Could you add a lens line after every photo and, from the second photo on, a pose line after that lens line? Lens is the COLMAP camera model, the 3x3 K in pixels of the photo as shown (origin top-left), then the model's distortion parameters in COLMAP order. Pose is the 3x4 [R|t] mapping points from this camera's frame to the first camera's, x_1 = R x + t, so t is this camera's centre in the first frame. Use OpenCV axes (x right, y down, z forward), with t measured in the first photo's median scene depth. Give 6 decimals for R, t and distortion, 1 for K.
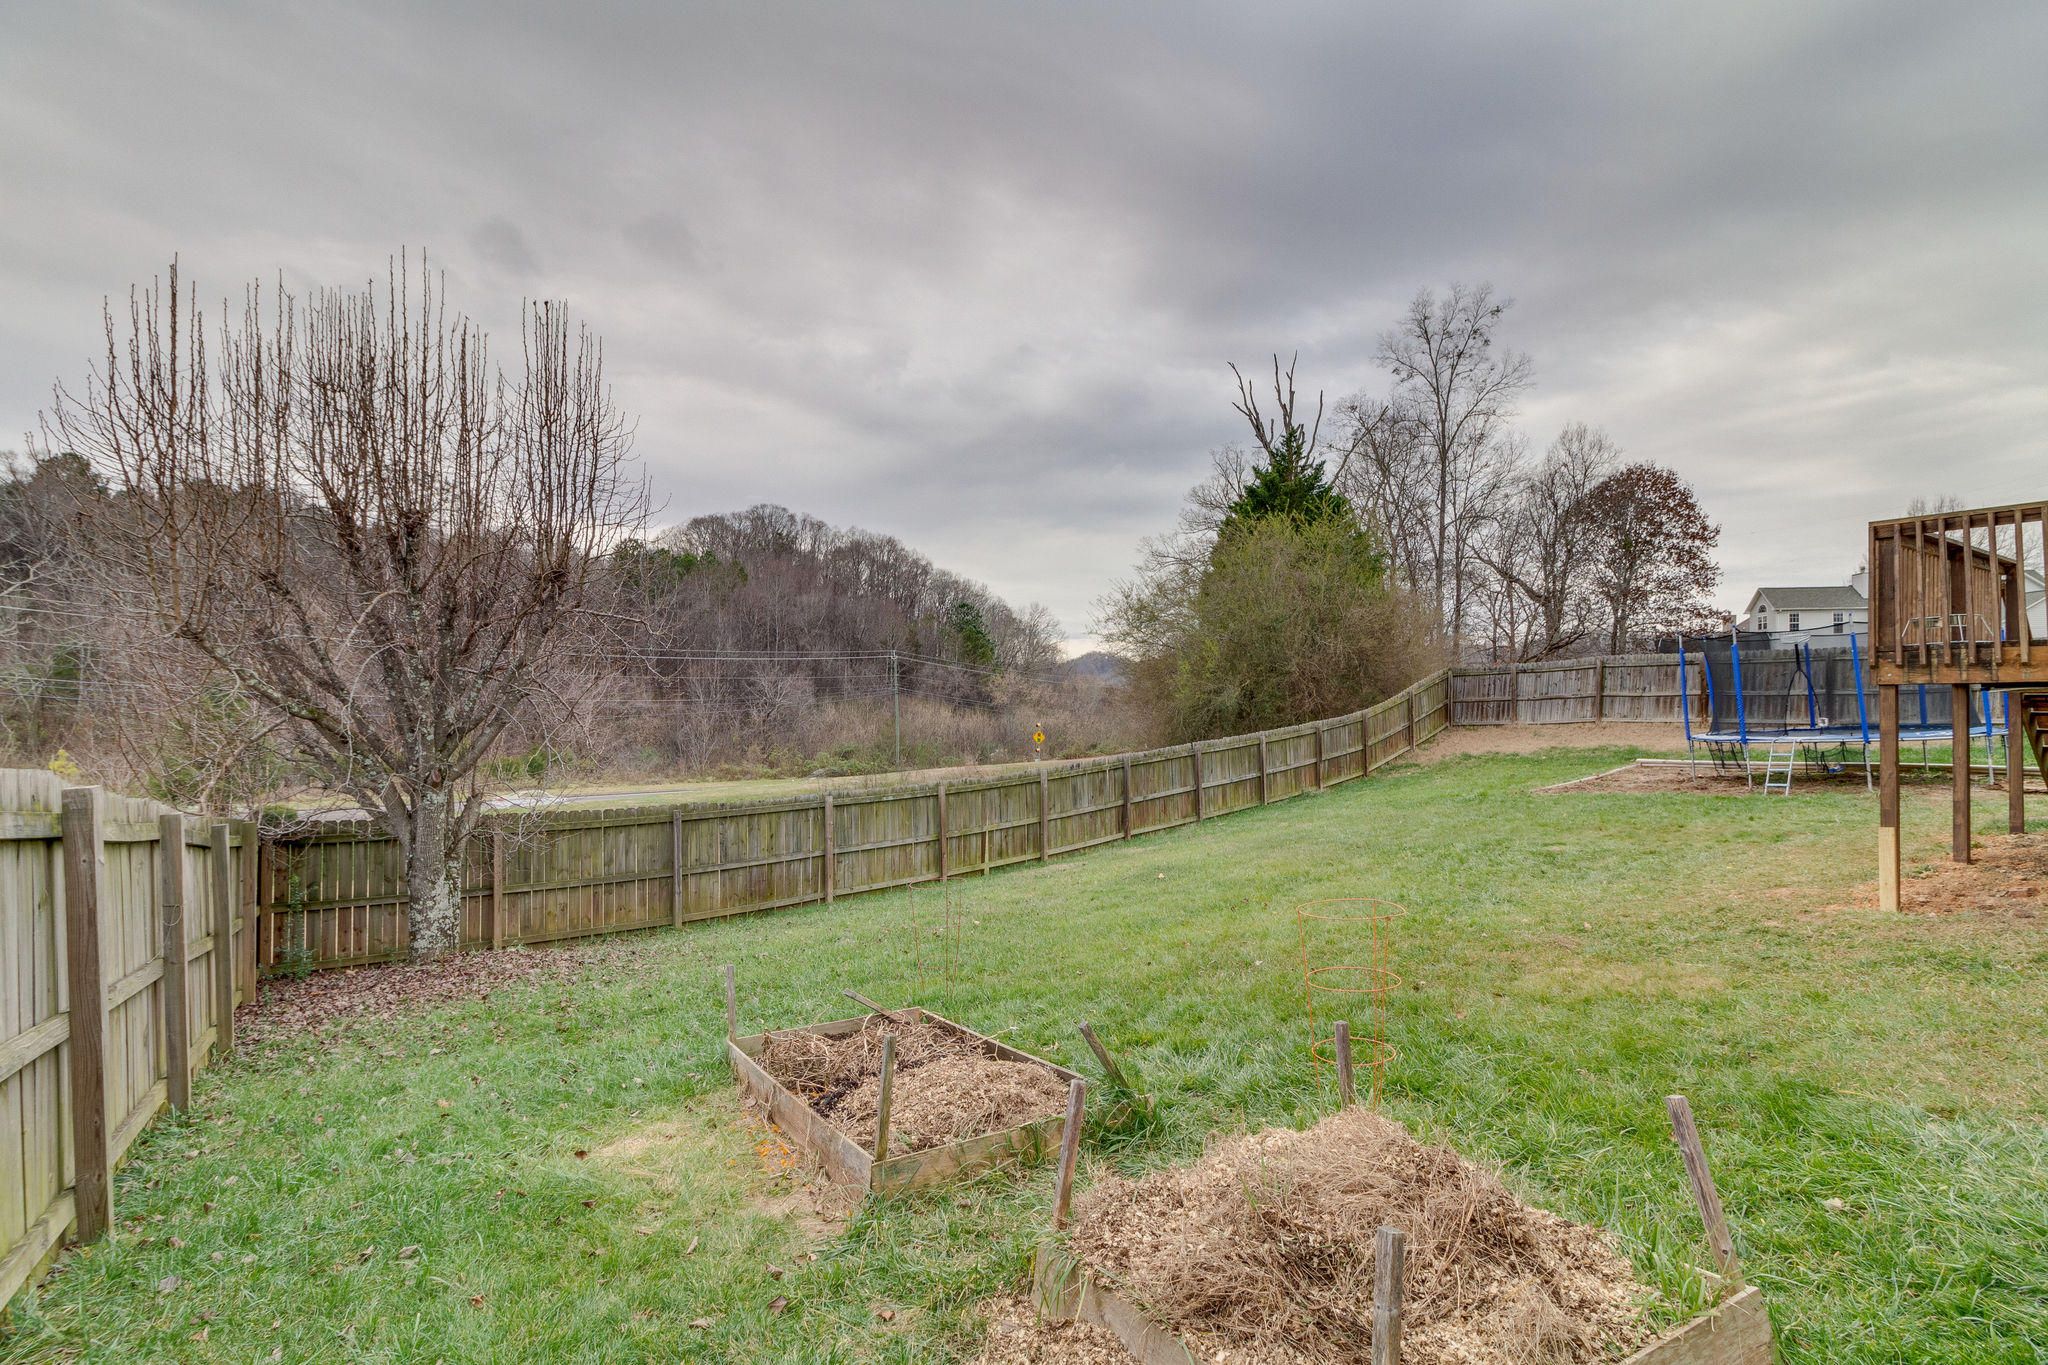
lens RADIAL K [[947.9, 0, 1026.2], [0, 947.9, 696.5], [0, 0, 1]] dist [0.003693, 0.000276]
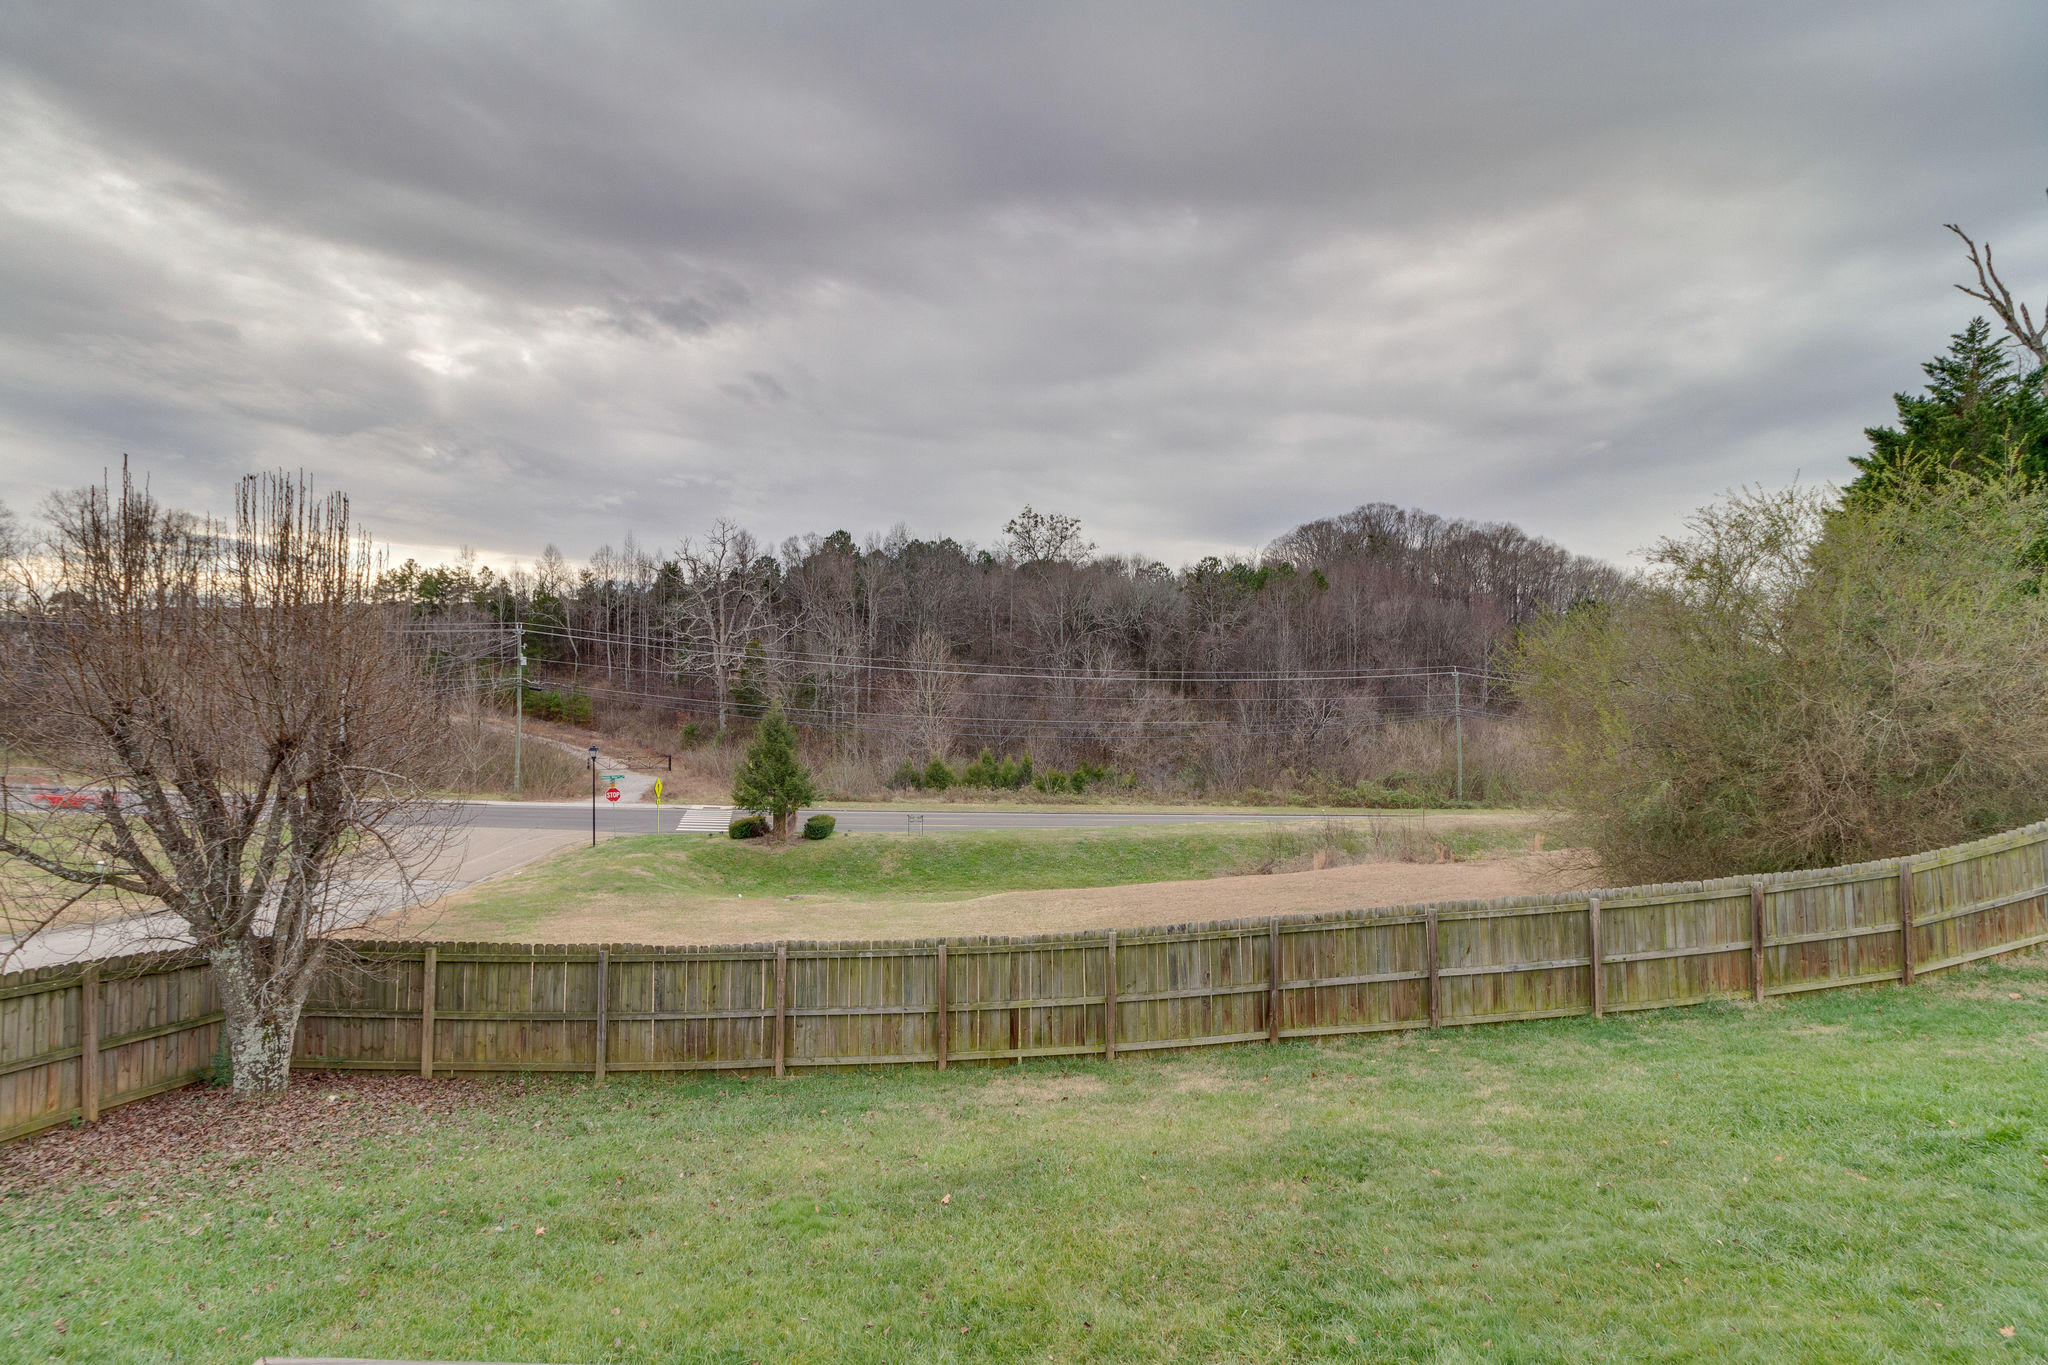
lens RADIAL K [[947.9, 0, 1026.2], [0, 947.9, 696.5], [0, 0, 1]] dist [0.003693, 0.000276]
pose [[0.792794, 0.005943, -0.609460, 0.394345], [-0.005980, 0.999980, 0.001972, -0.100818], [0.609460, 0.002082, 0.792814, 0.373274]]
